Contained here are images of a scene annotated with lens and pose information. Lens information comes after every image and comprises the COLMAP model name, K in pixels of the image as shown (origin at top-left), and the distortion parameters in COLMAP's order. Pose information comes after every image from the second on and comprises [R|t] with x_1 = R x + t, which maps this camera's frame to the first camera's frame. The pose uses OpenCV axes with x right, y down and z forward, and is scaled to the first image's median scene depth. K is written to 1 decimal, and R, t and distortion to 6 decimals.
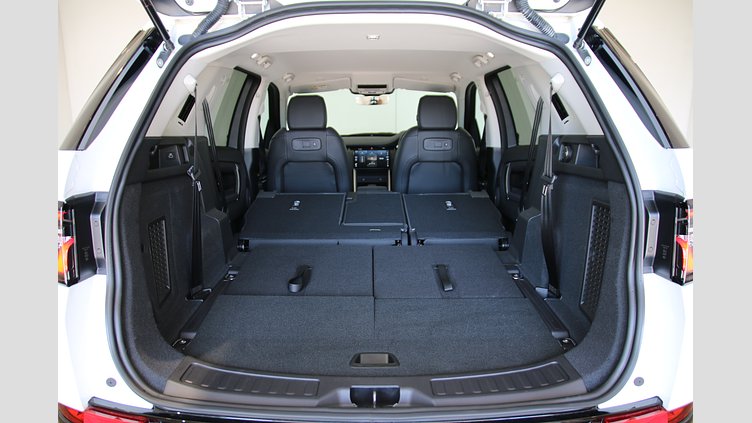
lens RADIAL K [[513.7, 0, 371.8], [0, 513.7, 206.4], [0, 0, 1]] dist [-0.077803, 0.002561]
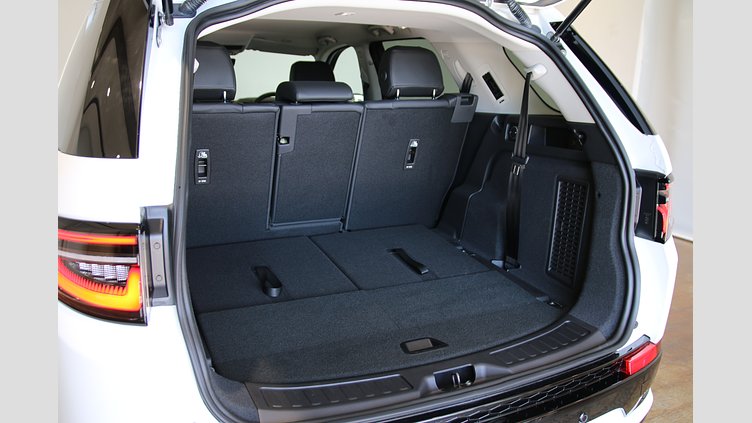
lens RADIAL K [[624.0, 0, 380.3], [0, 624.0, 207.2], [0, 0, 1]] dist [-0.013835, -0.002116]
pose [[0.892660, -0.080839, 0.443422, -0.573205], [0.057295, 0.996156, 0.066264, -0.063751], [-0.447074, -0.033745, 0.893860, -0.066957]]
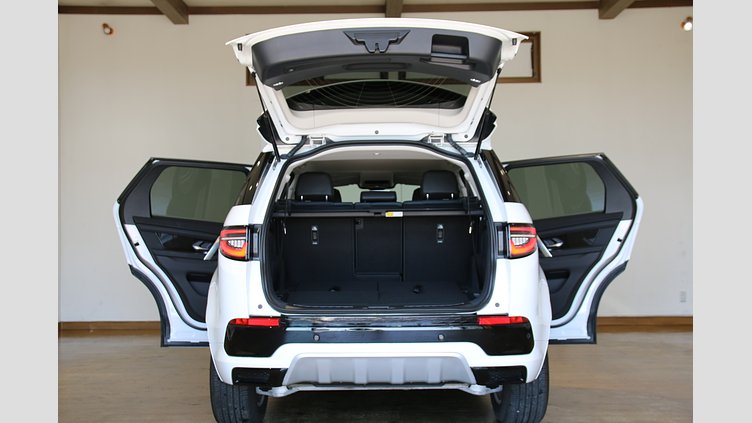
lens RADIAL K [[880.0, 0, 391.2], [0, 880.0, 191.6], [0, 0, 1]] dist [0.032553, 0.000000]
pose [[0.999856, -0.007582, 0.015150, 0.005846], [0.010786, 0.974506, -0.224101, 0.622975], [-0.013065, 0.224233, 0.974448, -2.504616]]
